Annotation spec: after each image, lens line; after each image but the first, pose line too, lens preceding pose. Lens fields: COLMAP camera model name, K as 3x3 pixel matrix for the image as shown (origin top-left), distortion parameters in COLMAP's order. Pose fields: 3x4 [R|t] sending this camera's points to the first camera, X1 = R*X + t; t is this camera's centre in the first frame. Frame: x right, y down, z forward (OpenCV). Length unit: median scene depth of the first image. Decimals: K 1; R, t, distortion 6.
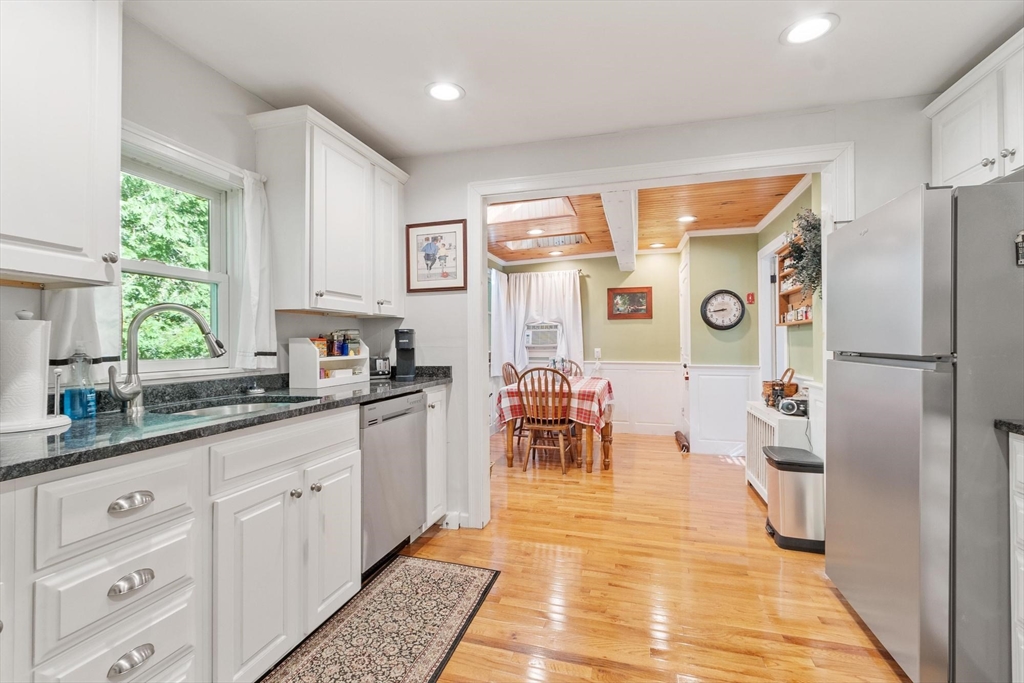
lens RADIAL K [[451.8, 0, 504.9], [0, 451.8, 337.2], [0, 0, 1]] dist [-0.001100, -0.000249]
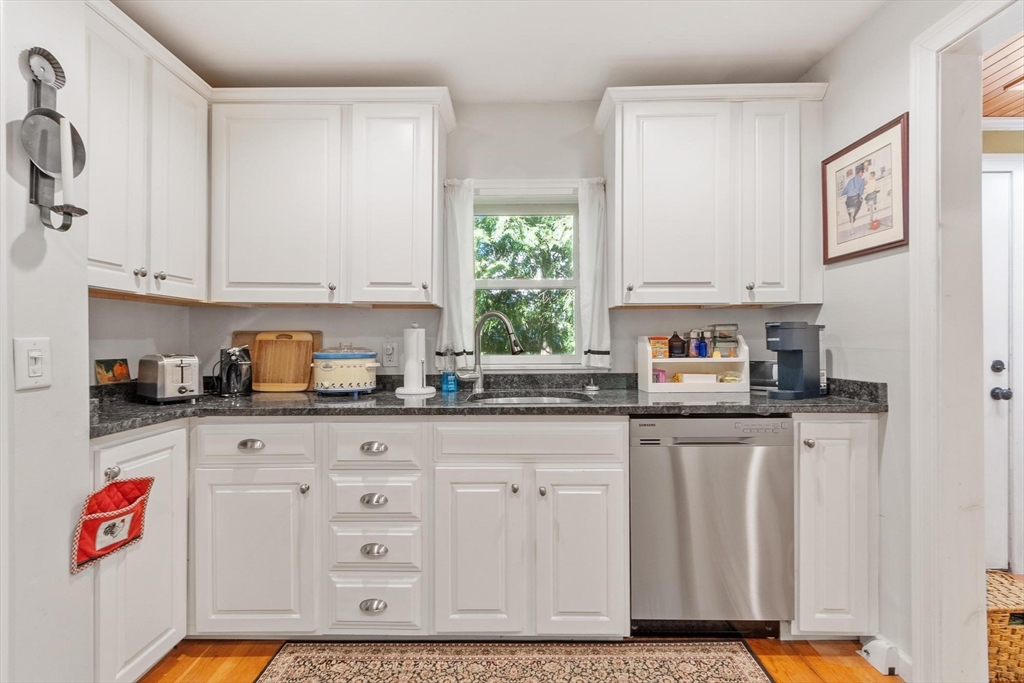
lens RADIAL K [[451.8, 0, 504.8], [0, 451.8, 337.6], [0, 0, 1]] dist [-0.001100, -0.000249]
pose [[0.274014, 0.002005, -0.961724, 0.239375], [0.015567, 0.999858, 0.006519, -0.004014], [0.961600, -0.016757, 0.273944, 0.313082]]
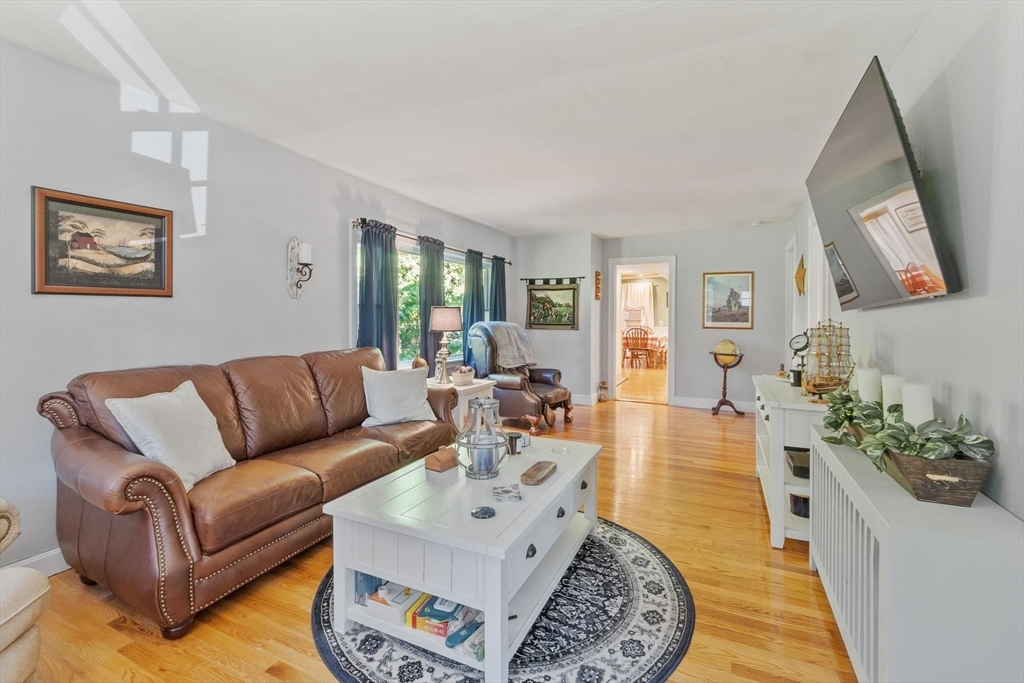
lens RADIAL K [[451.8, 0, 517.7], [0, 451.8, 320.4], [0, 0, 1]] dist [-0.001100, -0.000249]
pose [[0.990773, 0.003858, -0.135480, -0.275402], [-0.001668, 0.999866, 0.016278, -0.019606], [0.135525, -0.015902, 0.990646, -1.887710]]
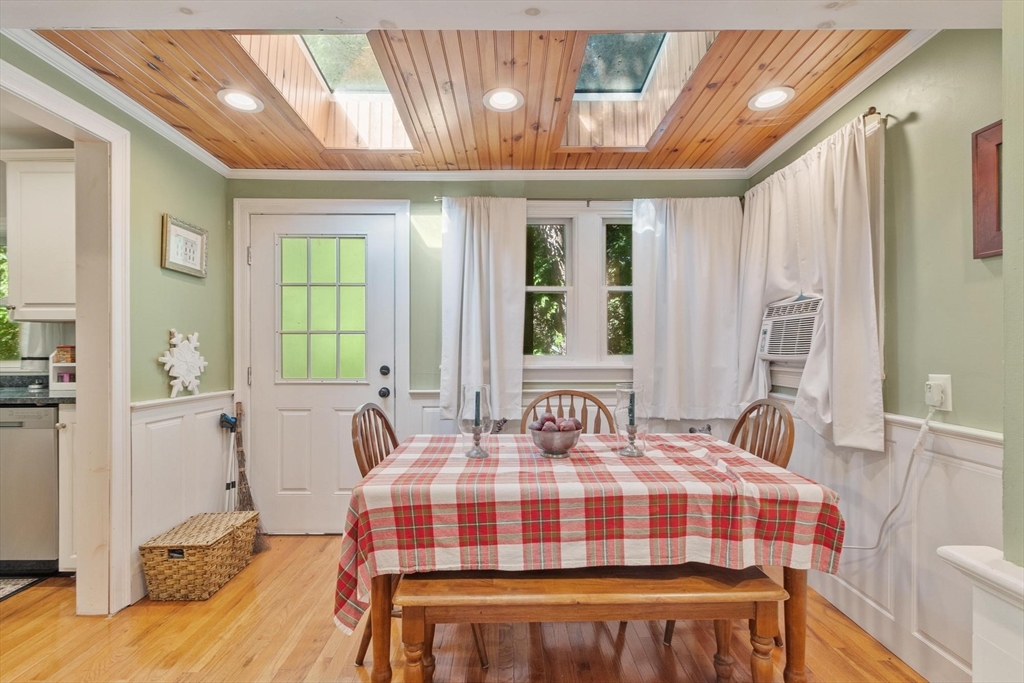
lens RADIAL K [[451.8, 0, 509.7], [0, 451.8, 349.4], [0, 0, 1]] dist [-0.001100, -0.000249]
pose [[0.293732, 0.012121, -0.955811, 0.652760], [0.011922, 0.999795, 0.016342, 0.004001], [0.955813, -0.016195, 0.293528, 1.151916]]
